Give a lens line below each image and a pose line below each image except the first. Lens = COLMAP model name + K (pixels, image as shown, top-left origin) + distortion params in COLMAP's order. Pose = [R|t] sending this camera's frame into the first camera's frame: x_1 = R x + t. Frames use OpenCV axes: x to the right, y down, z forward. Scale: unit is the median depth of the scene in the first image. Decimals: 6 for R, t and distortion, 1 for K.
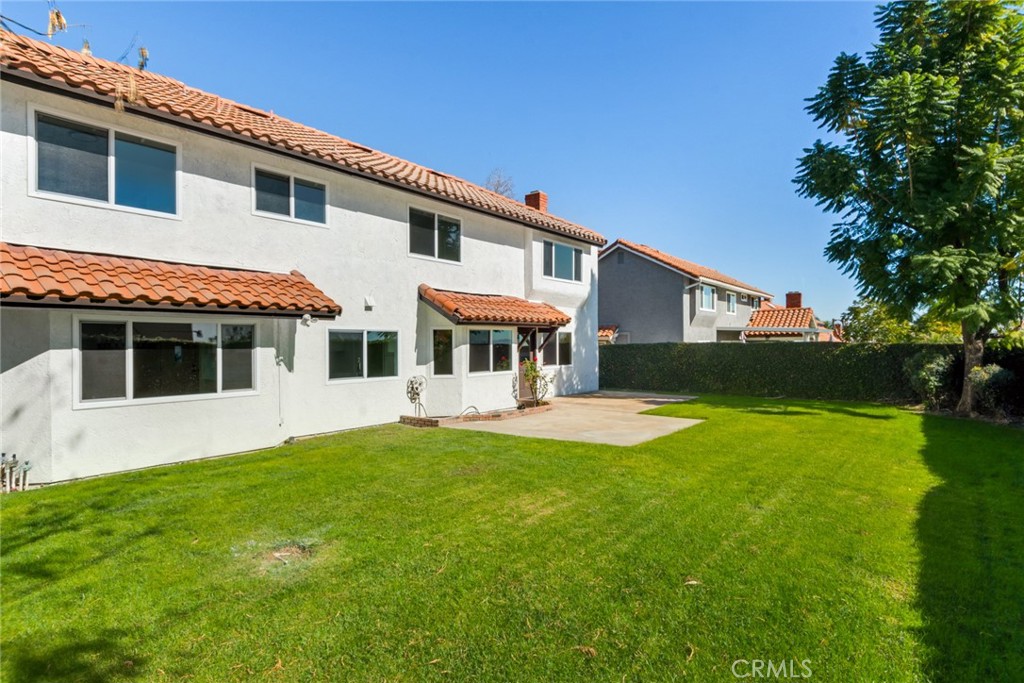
lens RADIAL K [[544.2, 0, 528.3], [0, 544.2, 348.3], [0, 0, 1]] dist [0.004511, -0.000104]
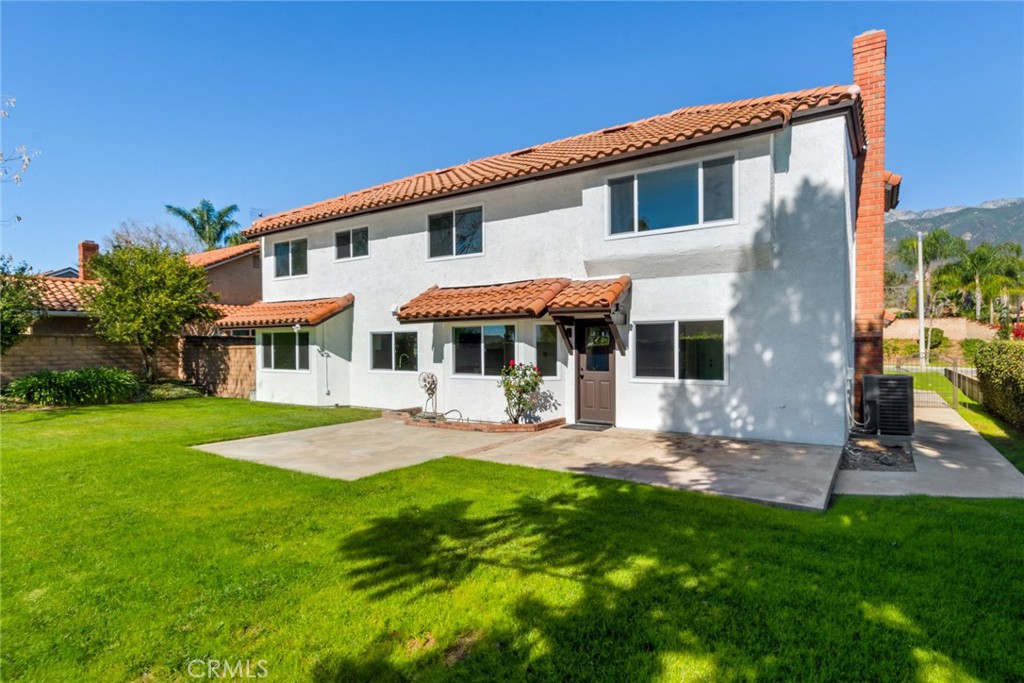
lens RADIAL K [[493.1, 0, 486.8], [0, 493.1, 341.3], [0, 0, 1]] dist [0.021885, -0.000208]
pose [[0.065377, 0.005371, -0.997846, 0.737267], [-0.000382, 0.999986, 0.005357, -0.014134], [0.997861, 0.000031, 0.065378, 1.005080]]
